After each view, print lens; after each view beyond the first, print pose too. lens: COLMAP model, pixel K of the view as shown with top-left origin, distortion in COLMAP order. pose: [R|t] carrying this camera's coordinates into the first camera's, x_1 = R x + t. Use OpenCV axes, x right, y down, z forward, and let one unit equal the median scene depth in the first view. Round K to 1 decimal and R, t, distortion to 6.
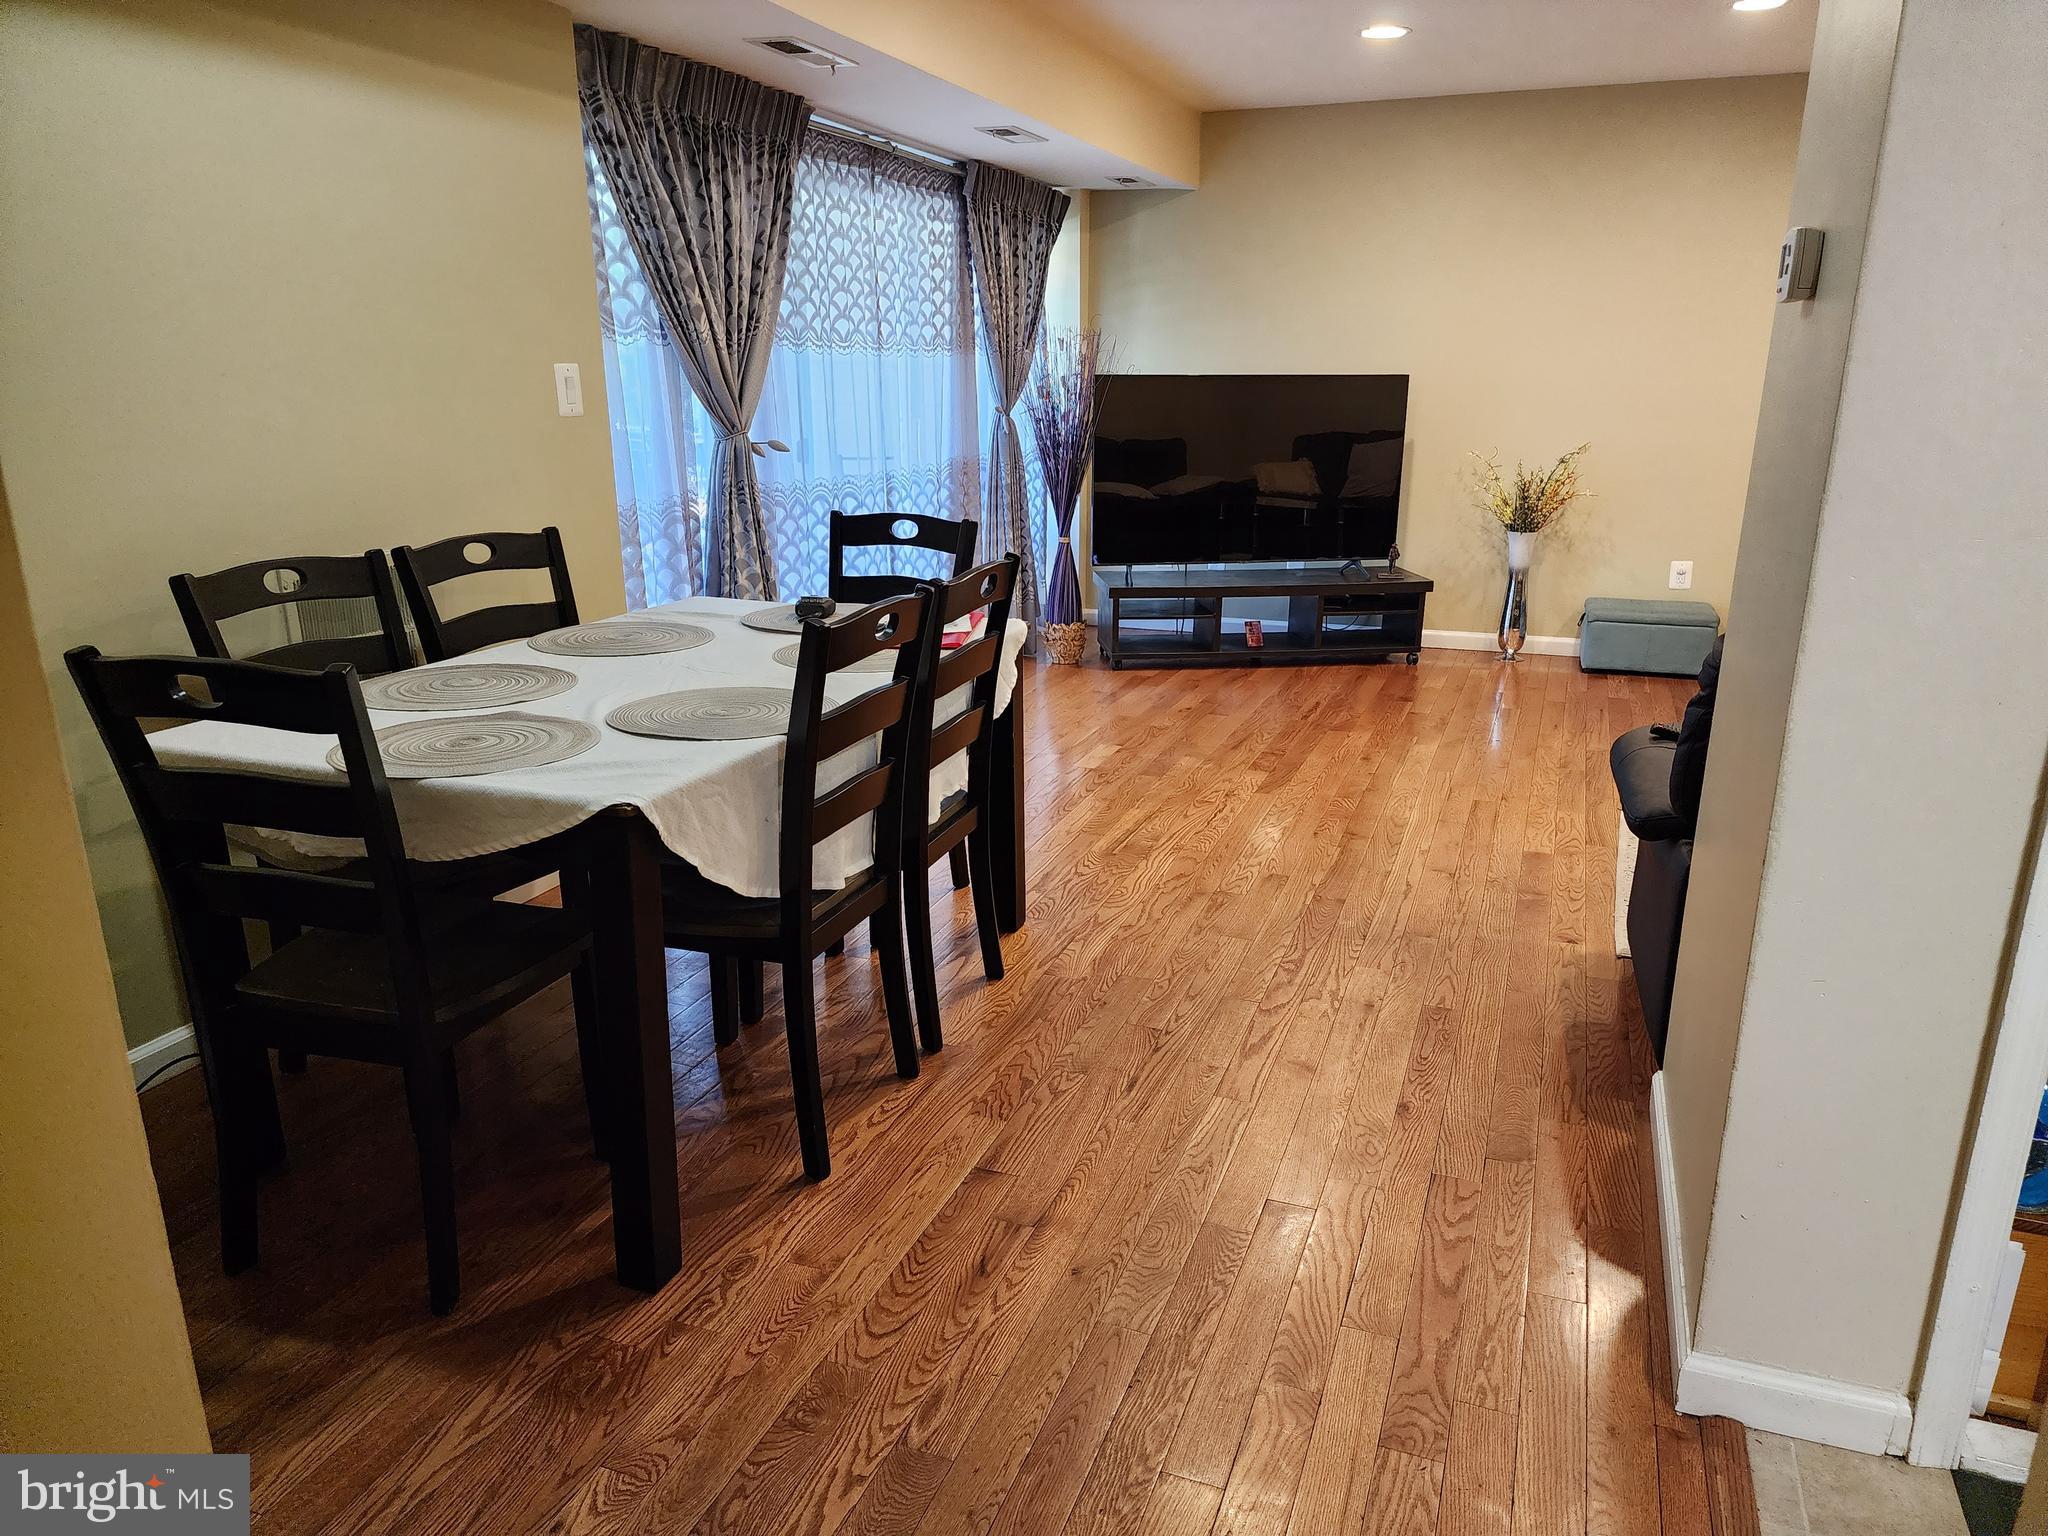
lens RADIAL K [[1380.0, 0, 1057.8], [0, 1380.0, 771.9], [0, 0, 1]] dist [0.065147, -0.049077]
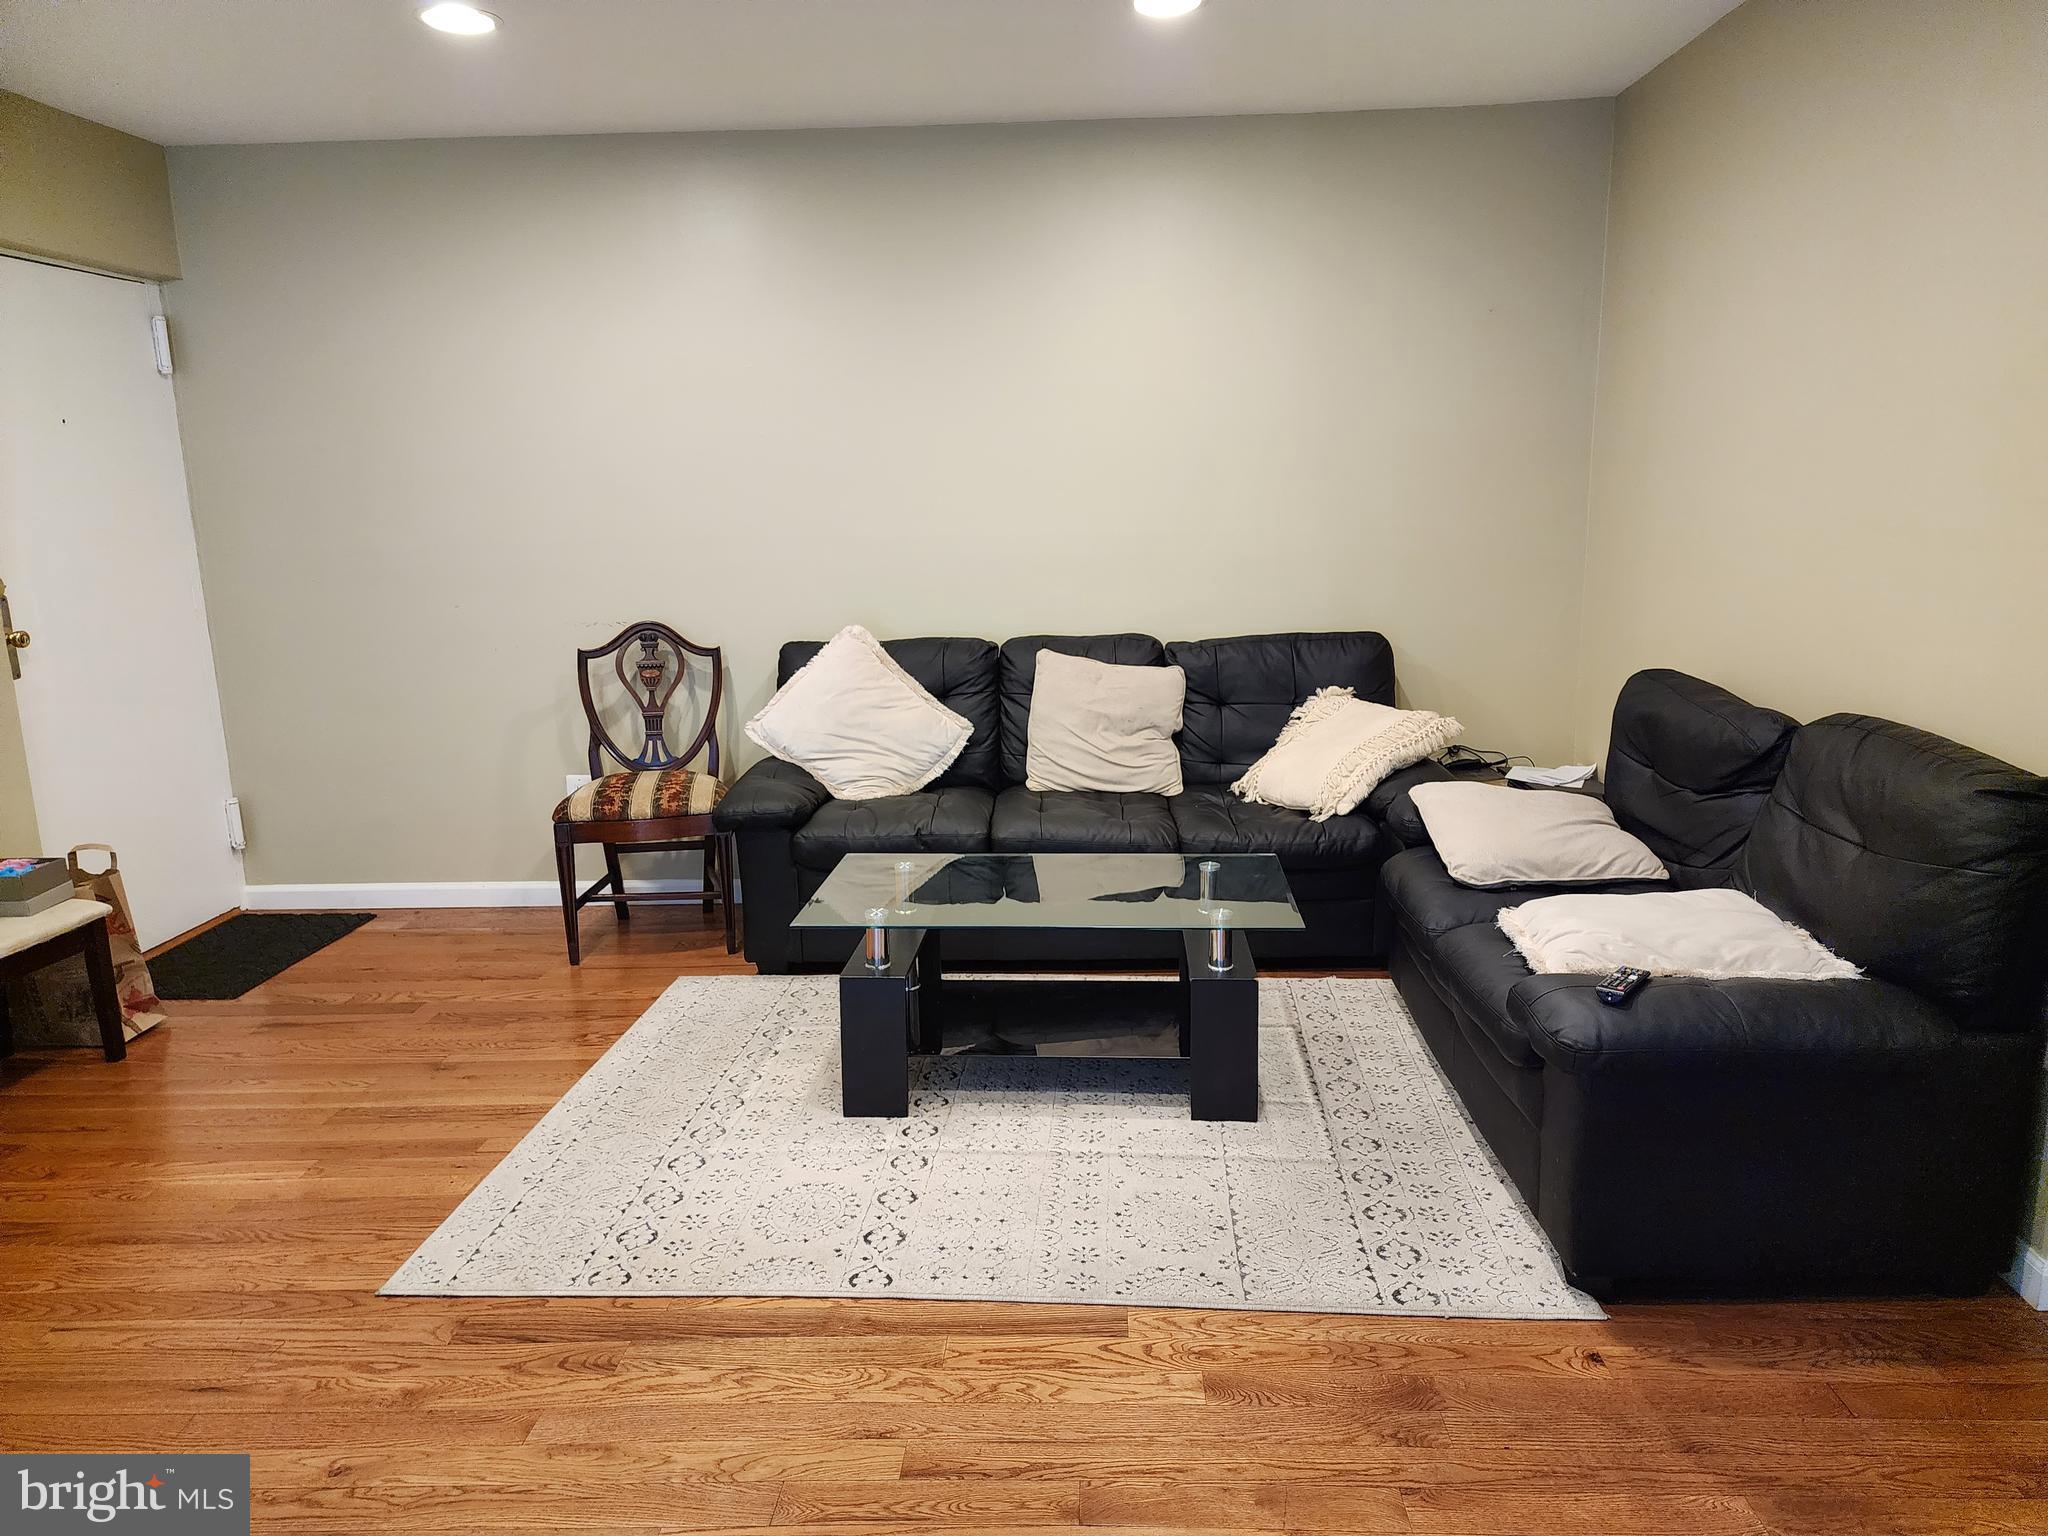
lens RADIAL K [[1380.0, 0, 1053.4], [0, 1380.0, 772.2], [0, 0, 1]] dist [0.065147, -0.049077]
pose [[-0.309307, -0.188379, 0.932117, -0.091333], [0.287513, 0.915786, 0.280485, -0.301982], [-0.906457, 0.354752, -0.229098, 0.992078]]
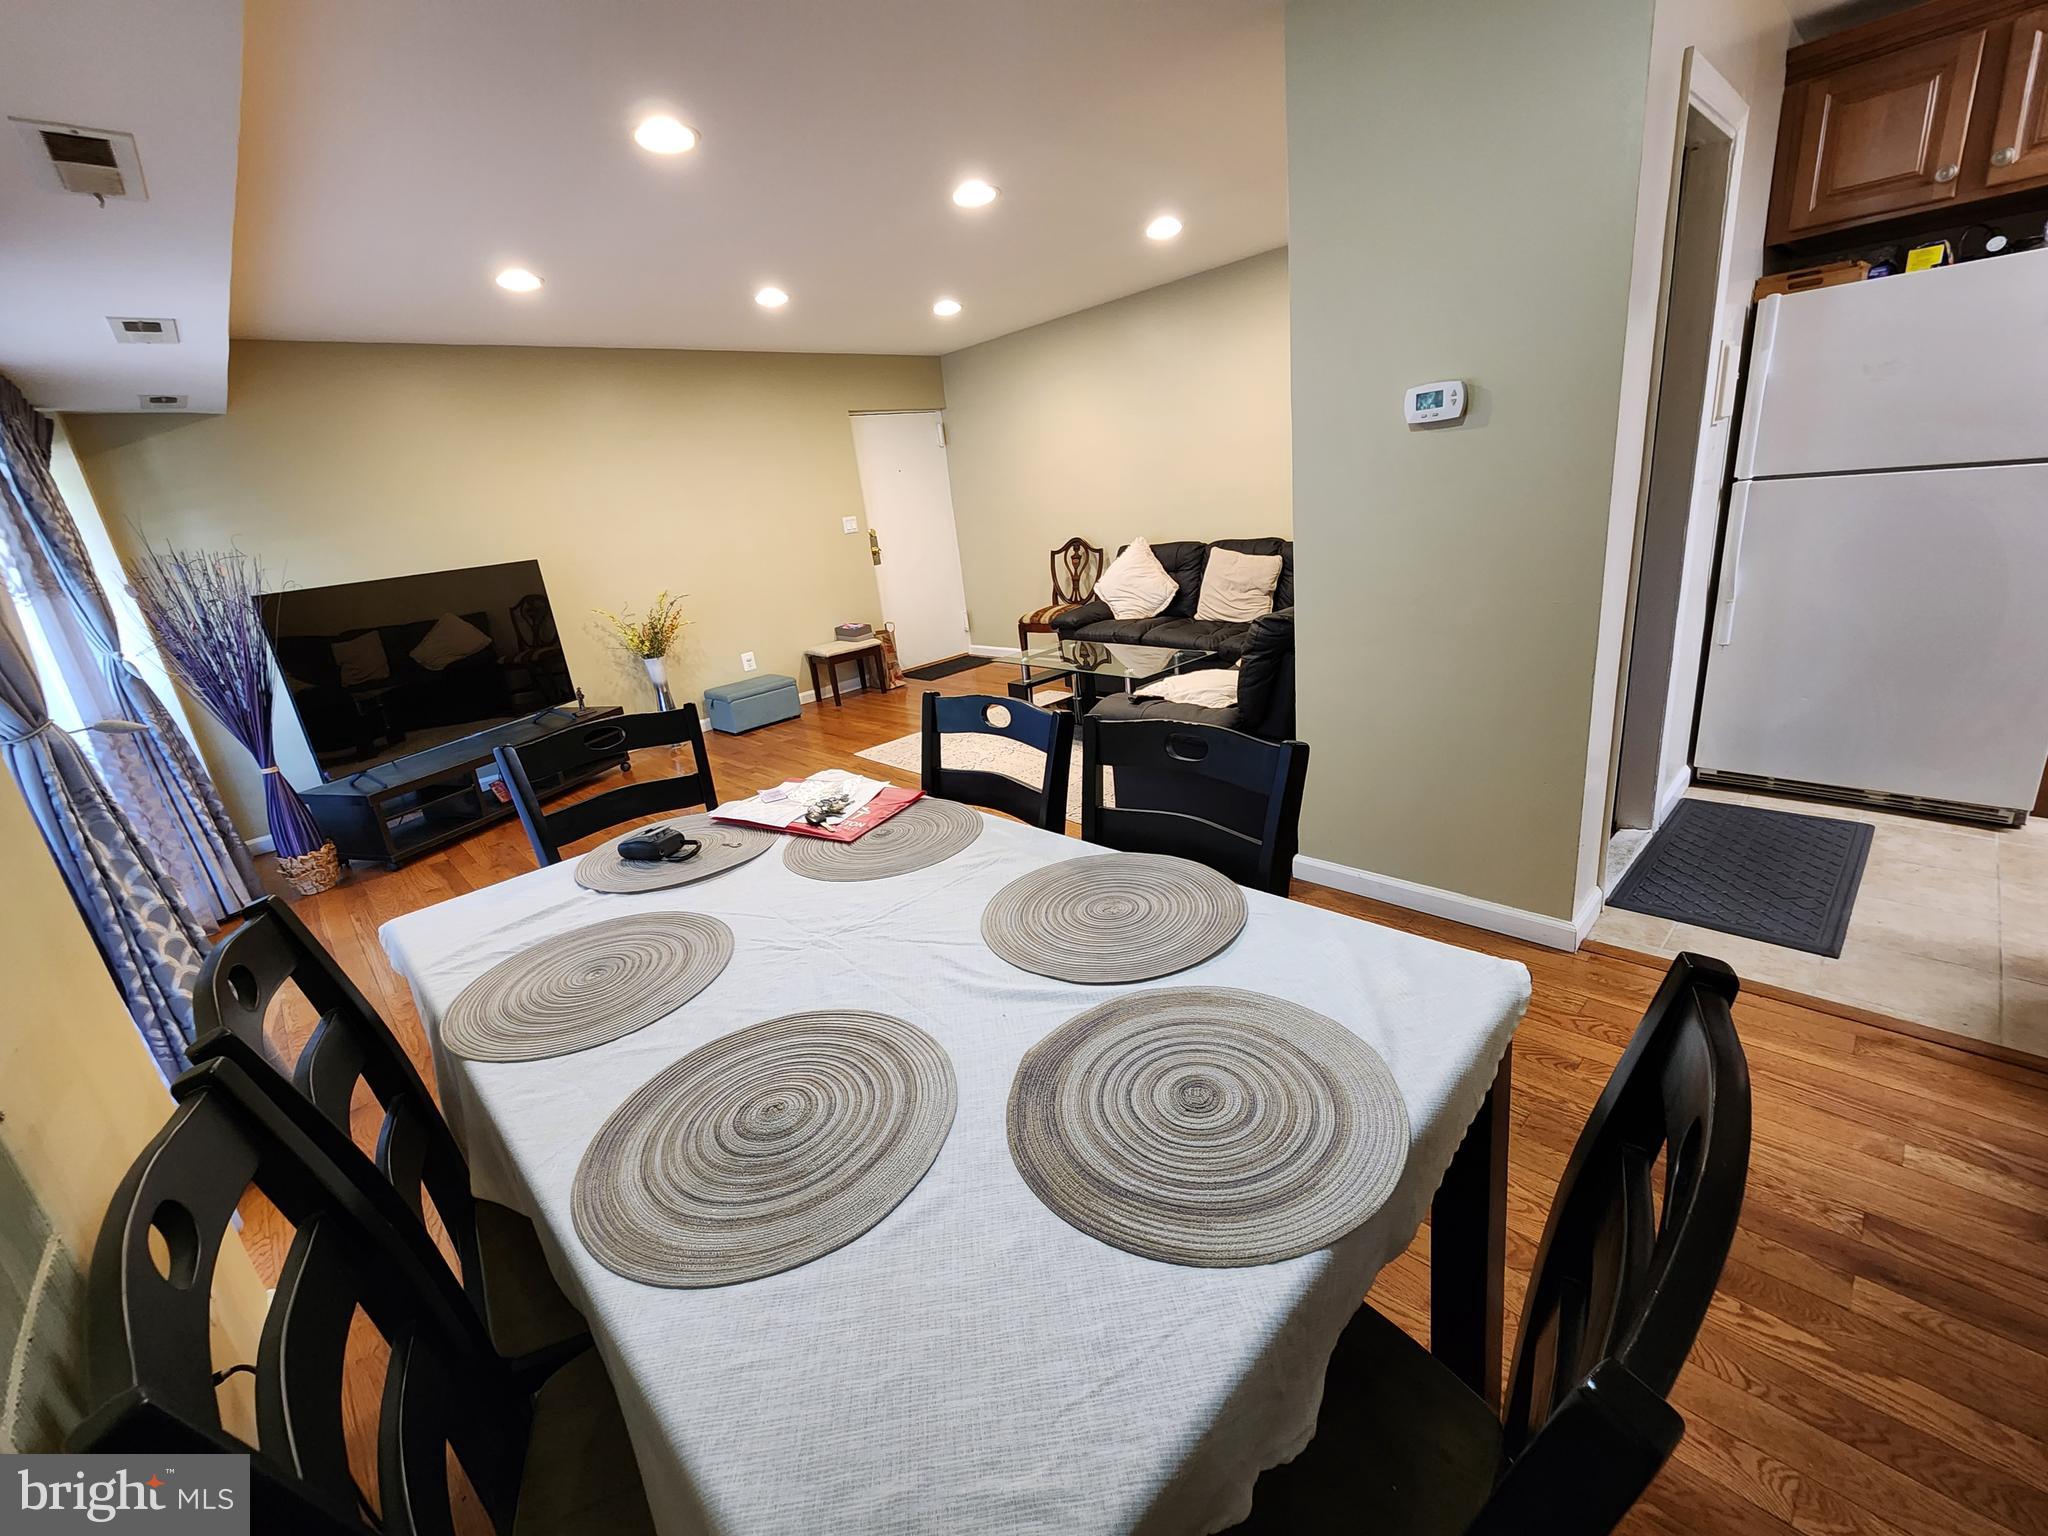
lens RADIAL K [[839.7, 0, 1023.1], [0, 839.7, 762.5], [0, 0, 1]] dist [-0.001532, -0.001686]
pose [[0.438501, -0.326945, 0.837152, -0.361368], [0.360123, 0.917352, 0.169634, -0.126144], [-0.823425, 0.227093, 0.520001, 0.413325]]
